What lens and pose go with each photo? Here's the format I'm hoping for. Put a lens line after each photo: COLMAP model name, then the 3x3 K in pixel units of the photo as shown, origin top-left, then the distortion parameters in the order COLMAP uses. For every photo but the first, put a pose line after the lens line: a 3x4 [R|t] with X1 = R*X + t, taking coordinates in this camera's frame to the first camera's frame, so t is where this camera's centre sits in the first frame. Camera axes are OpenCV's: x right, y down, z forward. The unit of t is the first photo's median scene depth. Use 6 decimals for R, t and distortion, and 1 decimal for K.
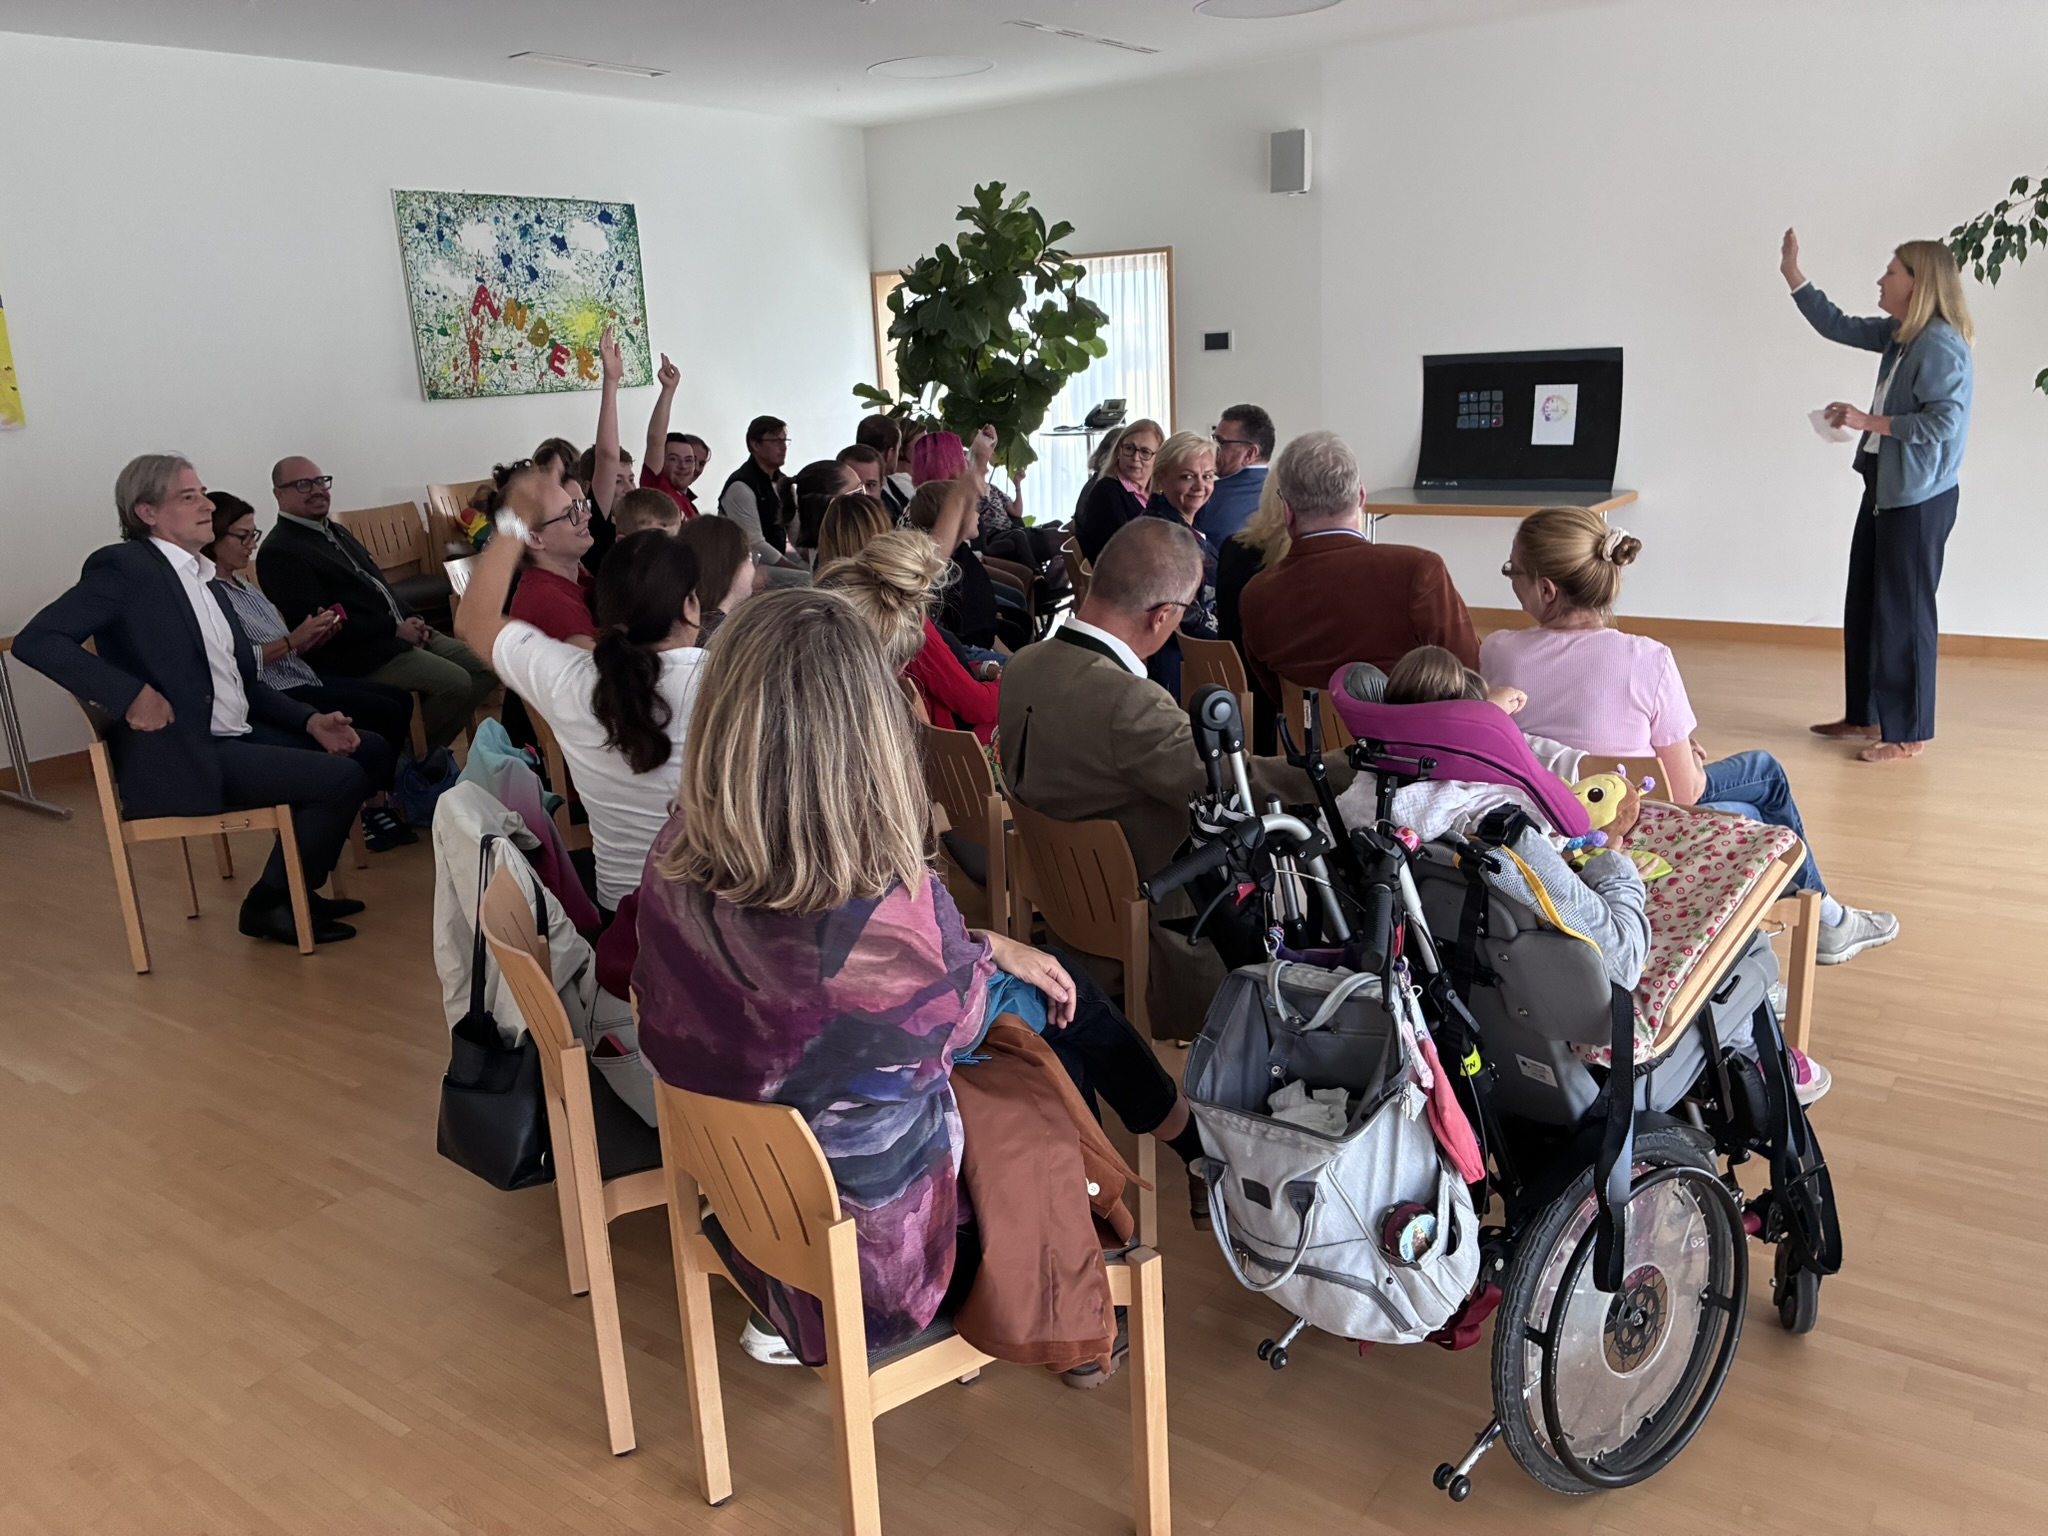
lens RADIAL K [[1545.6, 0, 1023.3], [0, 1545.6, 769.8], [0, 0, 1]] dist [0.003369, 0.000948]
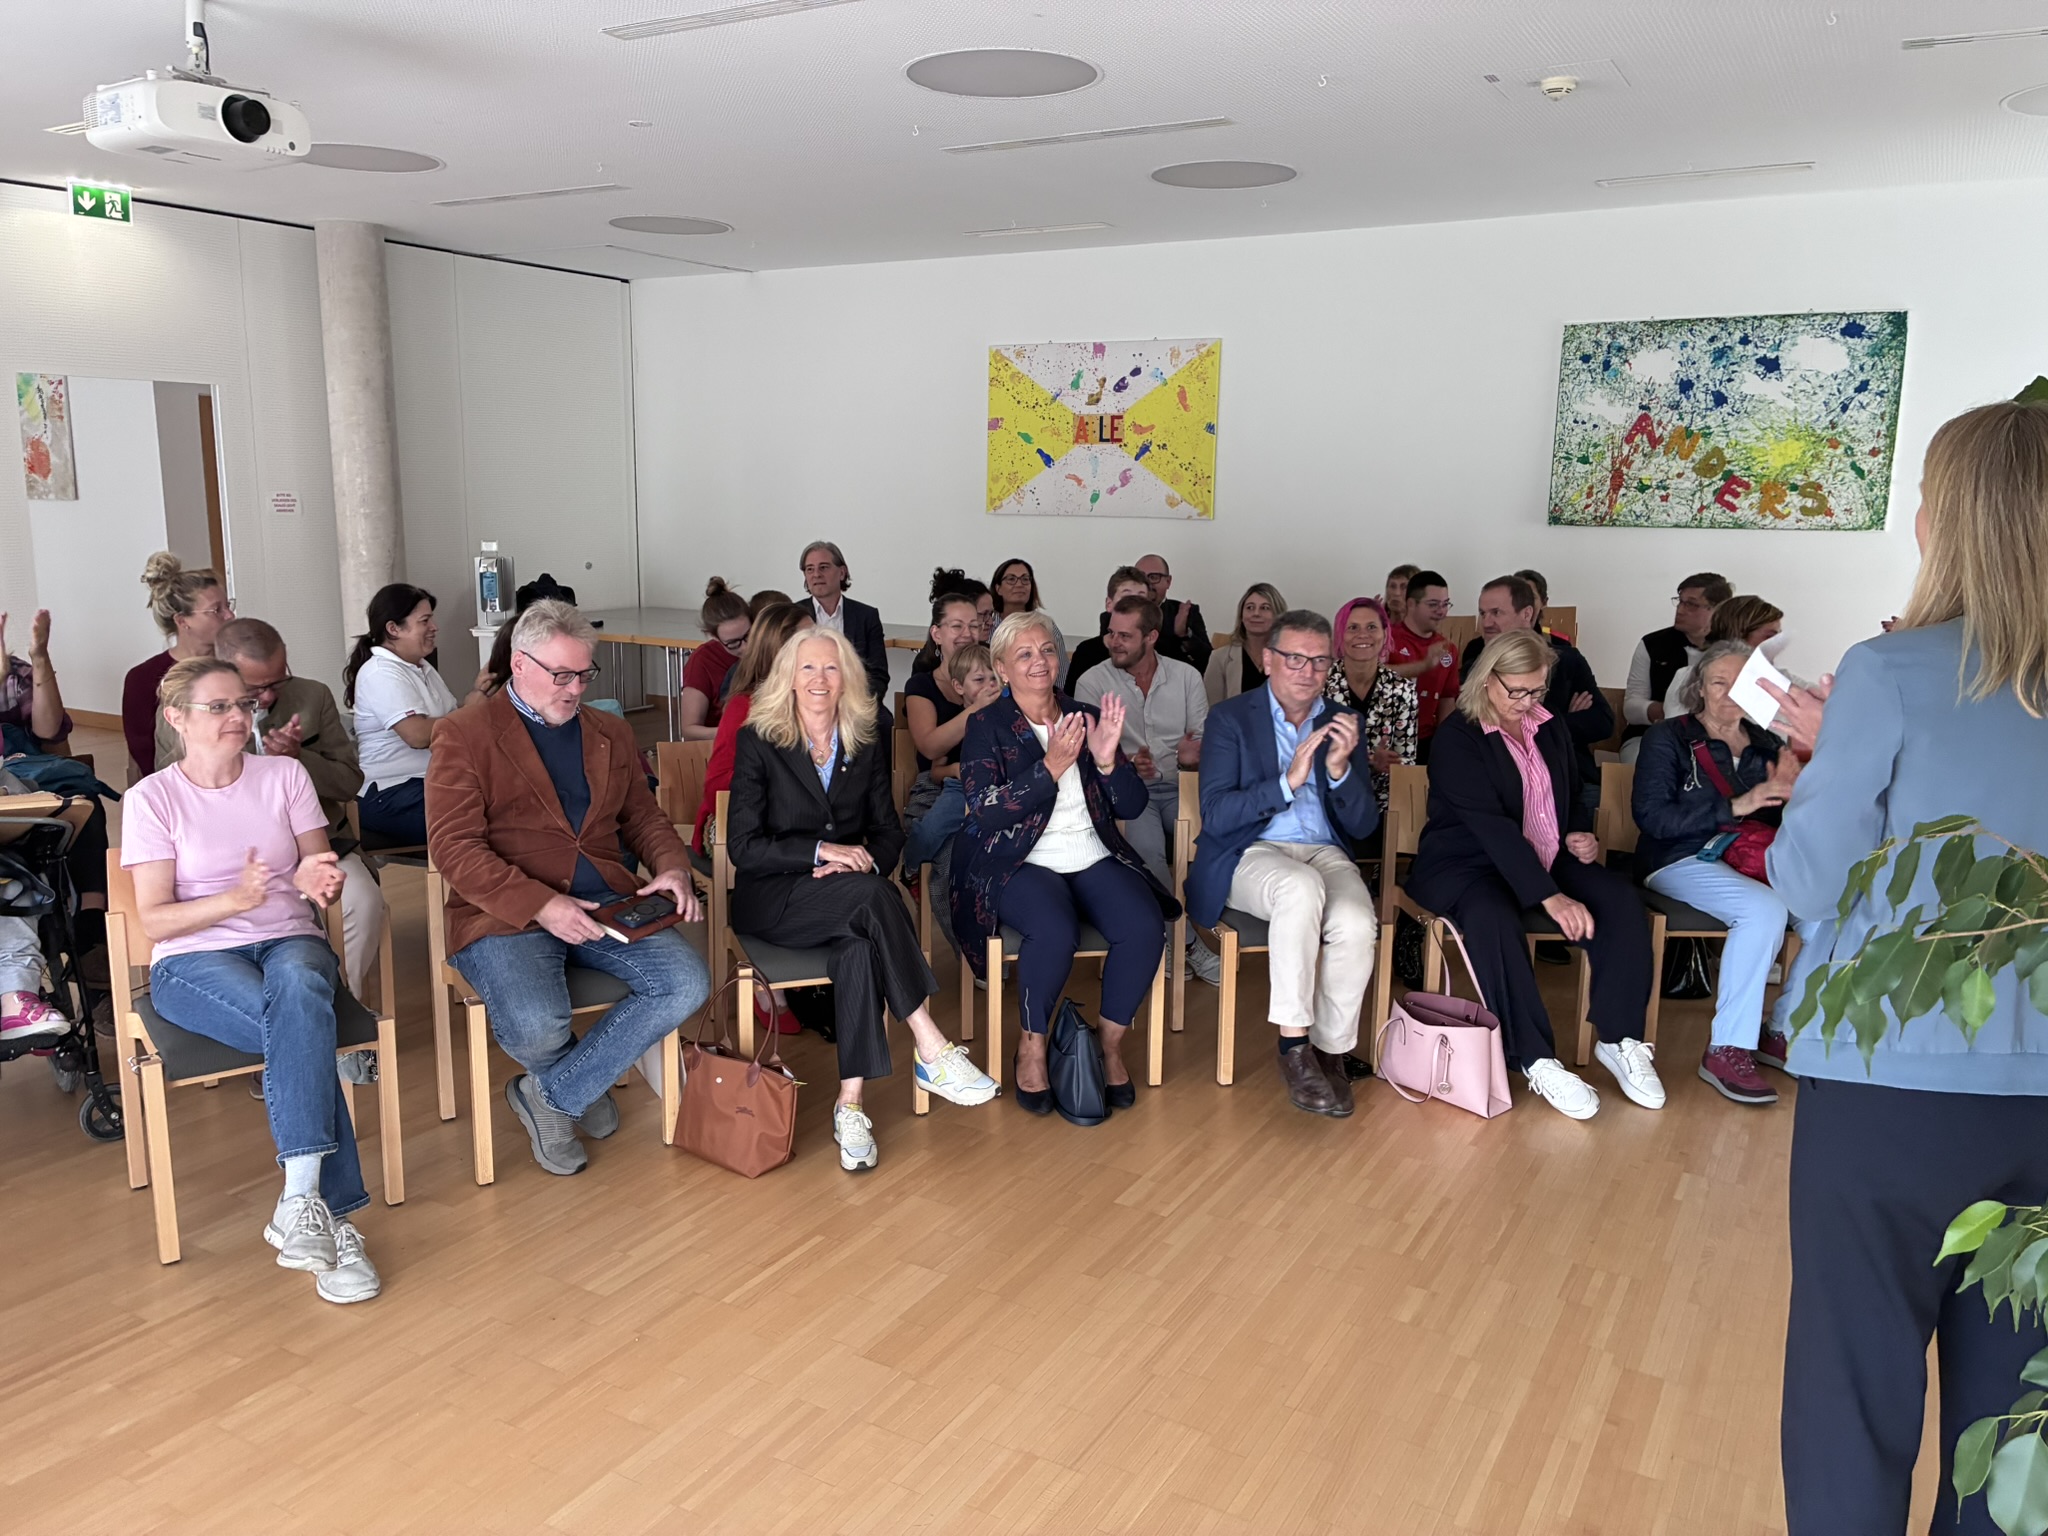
lens RADIAL K [[1545.6, 0, 1023.6], [0, 1545.6, 762.6], [0, 0, 1]] dist [0.003369, 0.000948]
pose [[0.080557, 0.237787, -0.967971, 0.584515], [-0.267077, 0.940766, 0.208877, -0.200496], [0.960302, 0.241696, 0.139292, 0.531143]]
